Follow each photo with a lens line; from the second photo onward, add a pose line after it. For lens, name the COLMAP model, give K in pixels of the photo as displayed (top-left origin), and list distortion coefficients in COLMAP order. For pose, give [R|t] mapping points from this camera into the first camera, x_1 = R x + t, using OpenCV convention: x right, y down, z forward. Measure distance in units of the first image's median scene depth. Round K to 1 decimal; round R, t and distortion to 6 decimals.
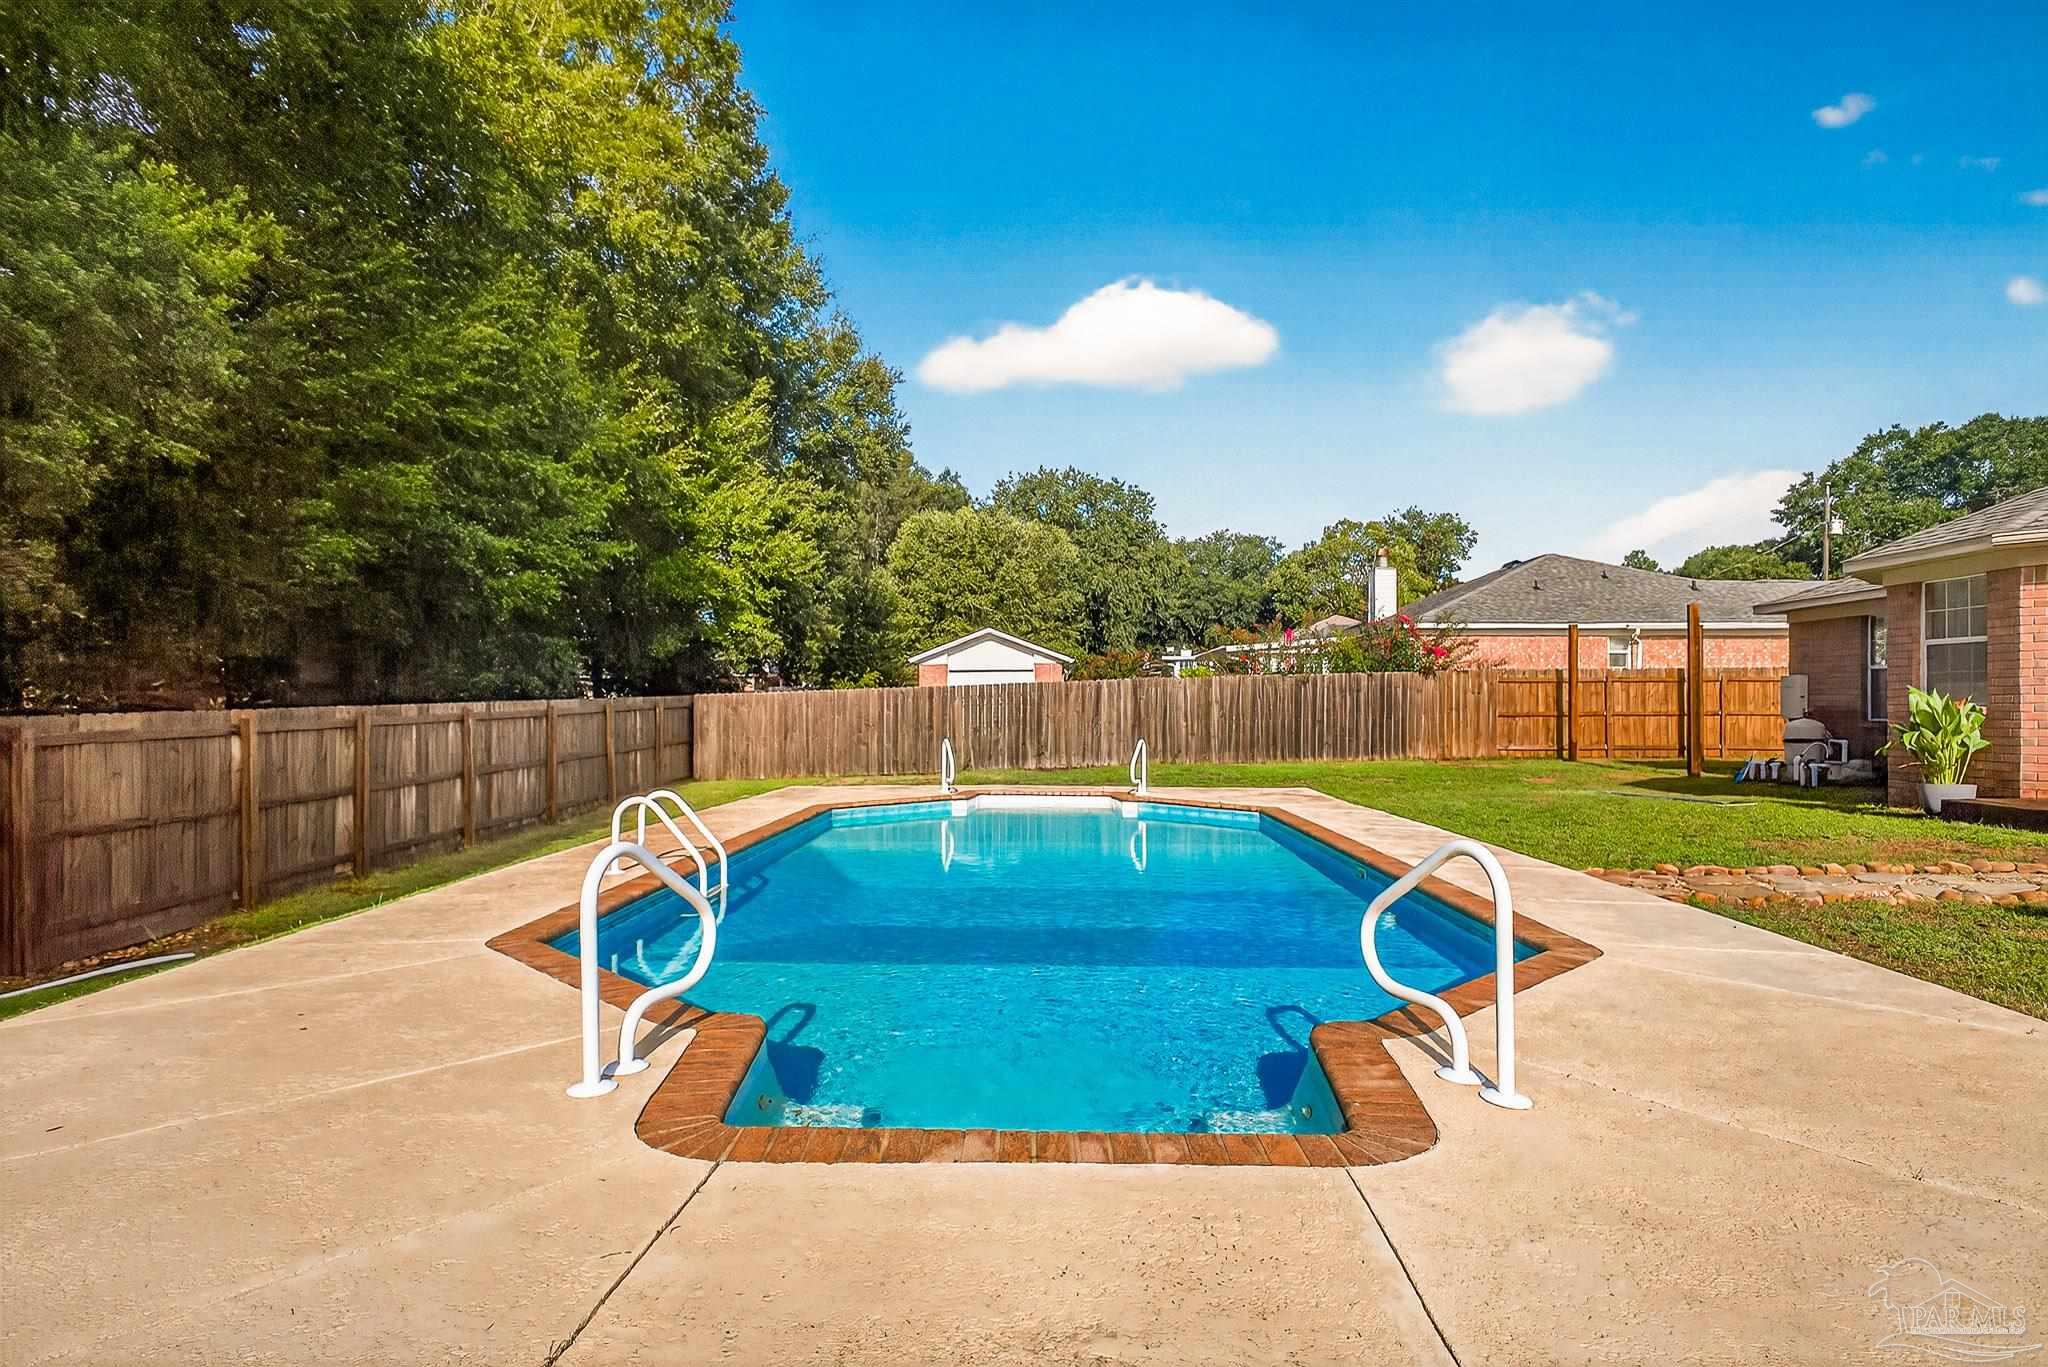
lens RADIAL K [[1059.0, 0, 1022.8], [0, 1059.0, 692.3], [0, 0, 1]] dist [0.016731, -0.044423]
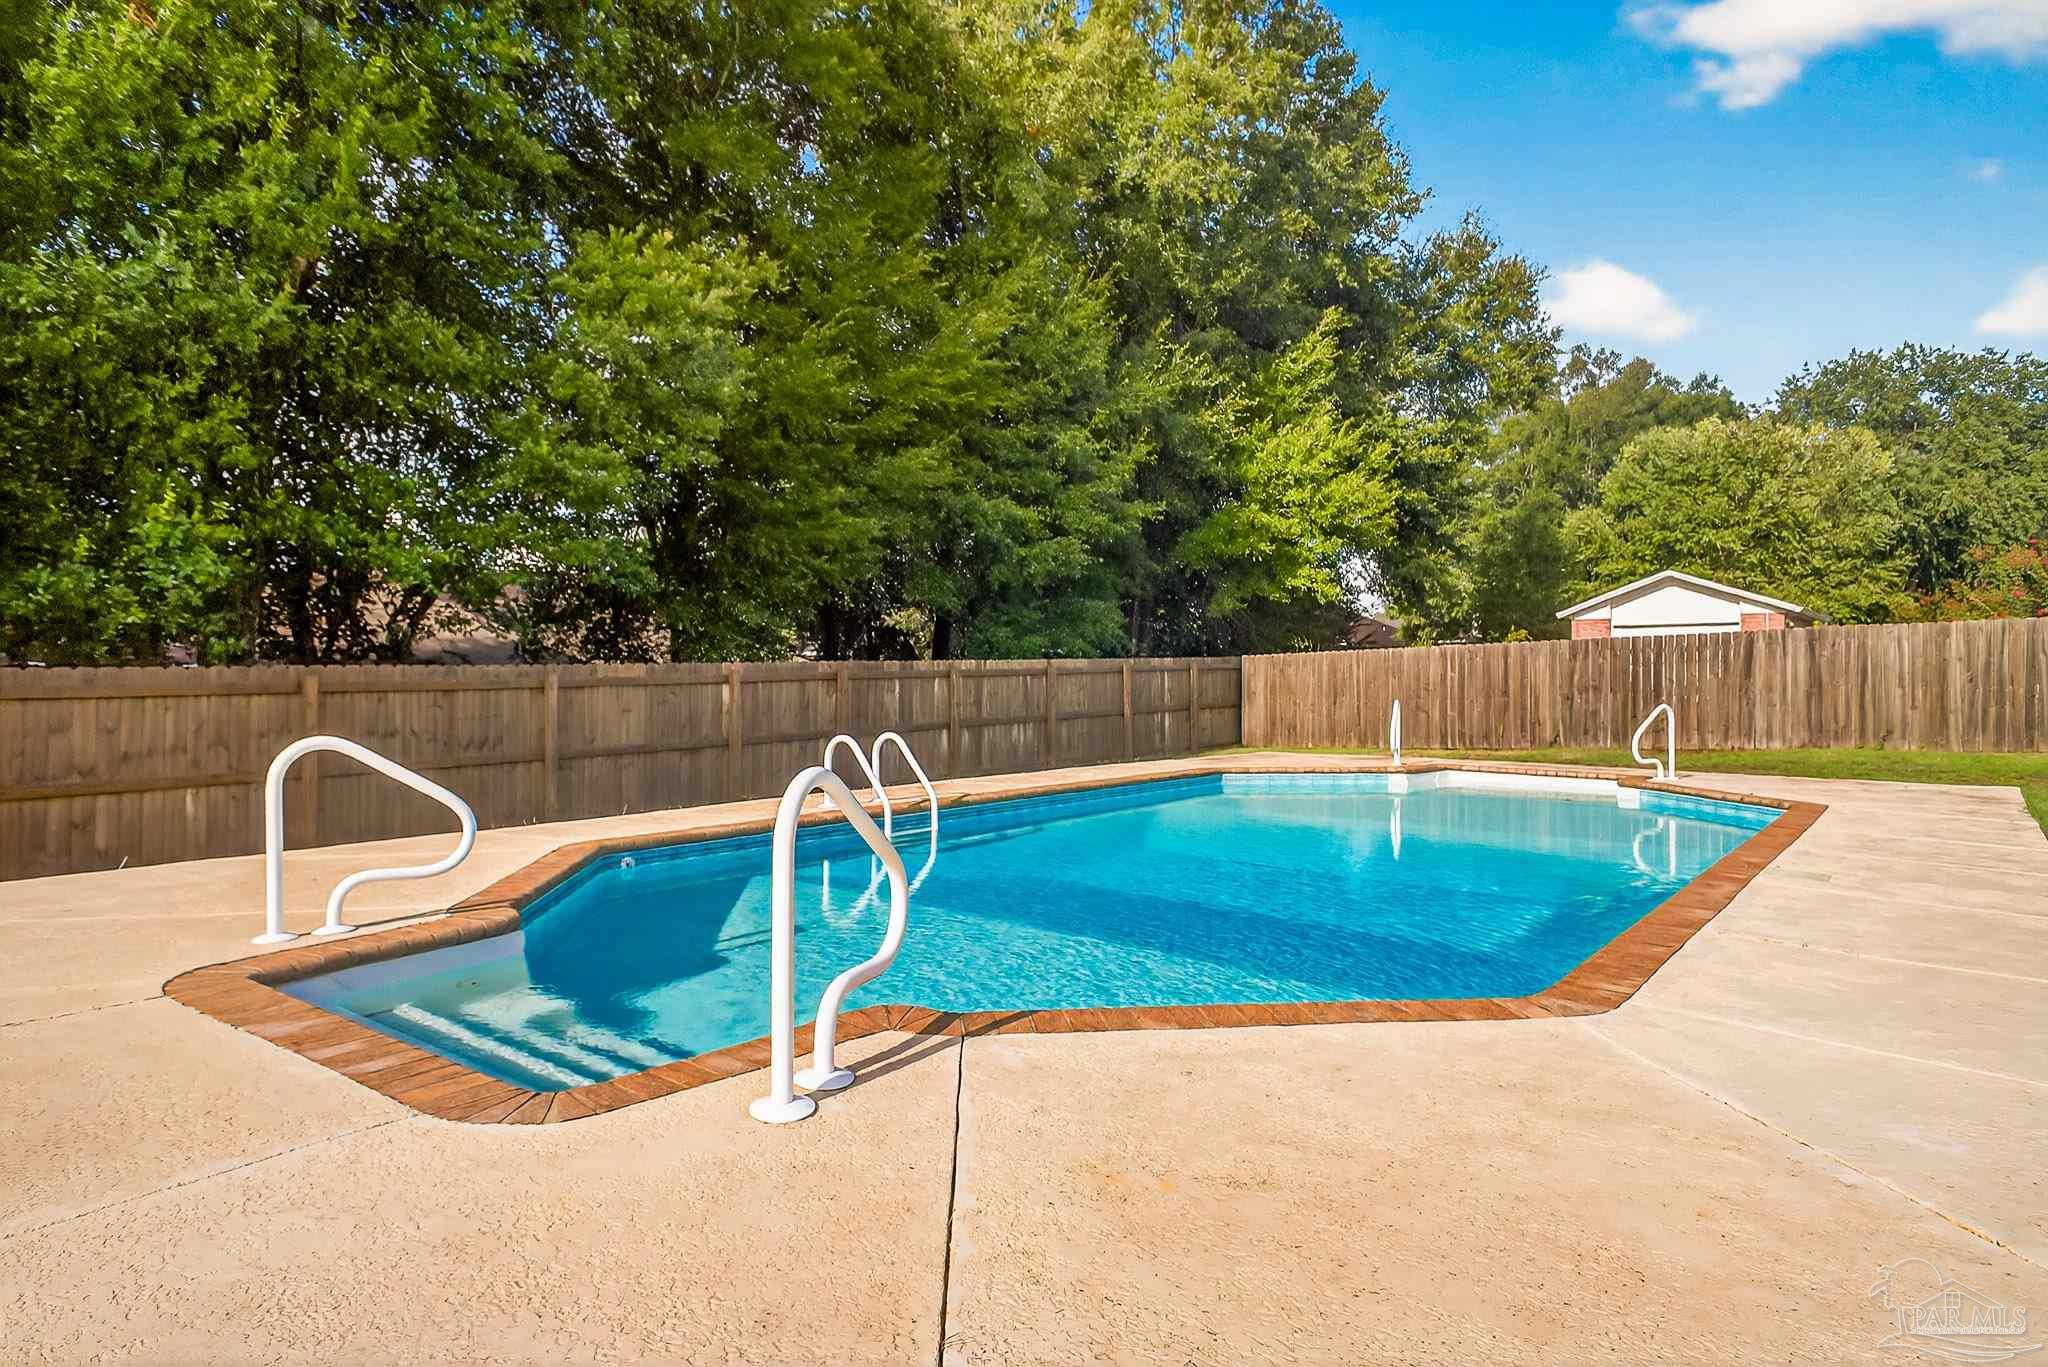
lens RADIAL K [[1141.8, 0, 1002.5], [0, 1141.8, 659.3], [0, 0, 1]] dist [0.000906, -0.001925]
pose [[0.790915, -0.006284, -0.611894, 0.146275], [0.004822, 0.999980, -0.004036, 0.008645], [0.611907, 0.000242, 0.790930, 0.061042]]
